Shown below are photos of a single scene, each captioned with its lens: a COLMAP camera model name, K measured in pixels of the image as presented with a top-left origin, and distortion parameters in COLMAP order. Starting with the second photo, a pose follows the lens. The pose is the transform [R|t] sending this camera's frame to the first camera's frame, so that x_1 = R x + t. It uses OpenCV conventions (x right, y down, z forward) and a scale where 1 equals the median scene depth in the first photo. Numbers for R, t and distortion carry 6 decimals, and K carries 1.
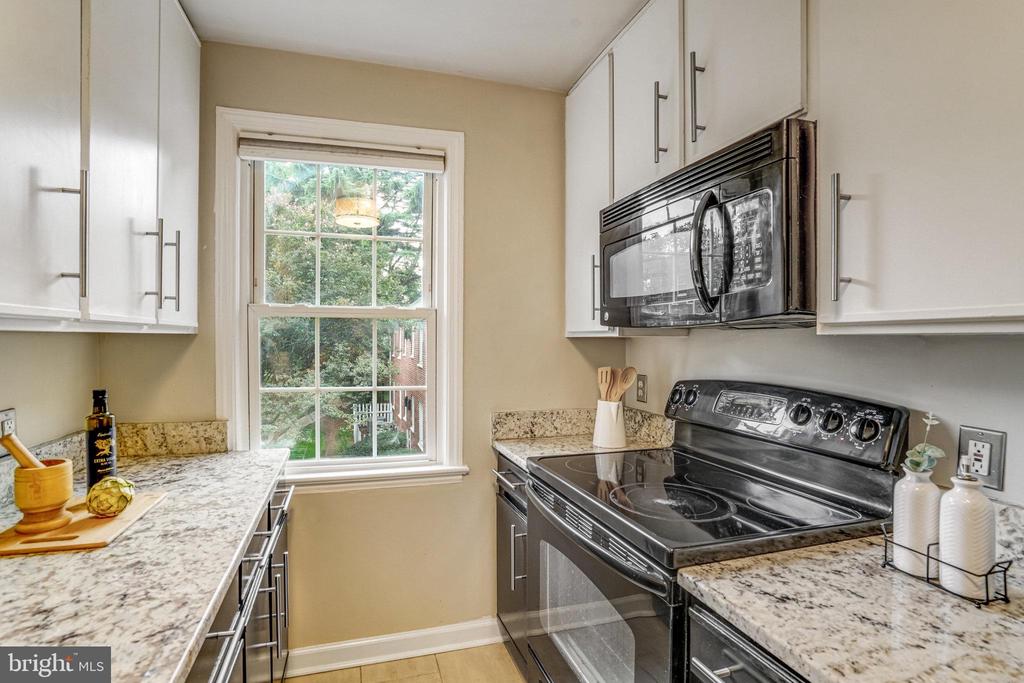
lens RADIAL K [[514.3, 0, 510.4], [0, 514.3, 352.4], [0, 0, 1]] dist [-0.015784, 0.001414]
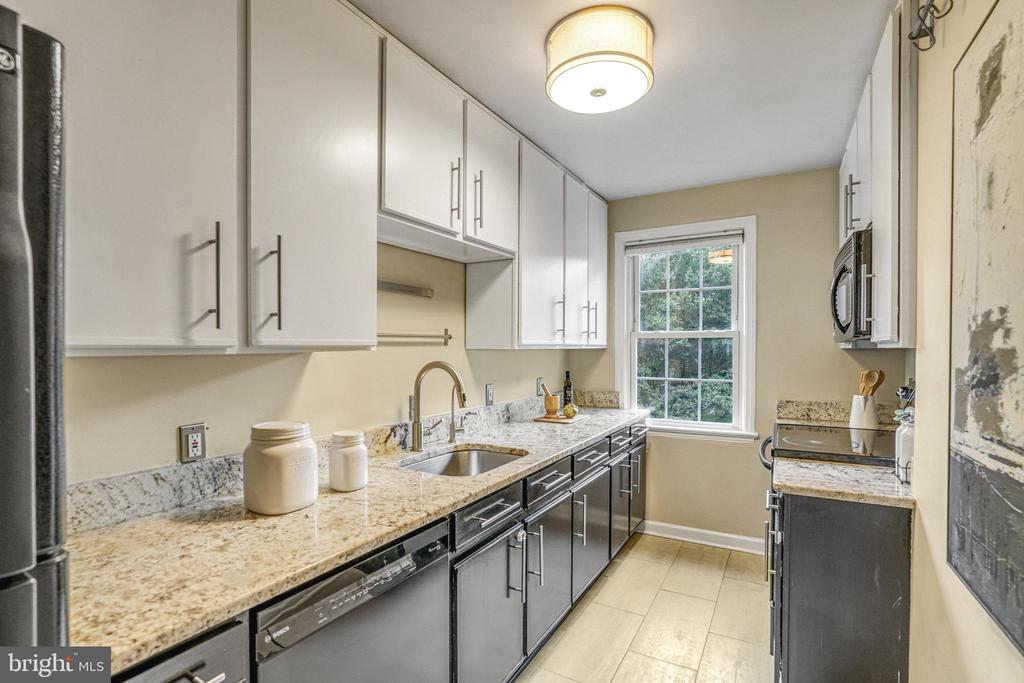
lens RADIAL K [[471.8, 0, 502.4], [0, 471.8, 334.7], [0, 0, 1]] dist [-0.047316, 0.008788]
pose [[0.687382, -0.027059, -0.725792, 0.462916], [-0.012924, 0.998692, -0.049473, 0.007686], [0.726181, 0.043387, 0.686133, -0.583708]]
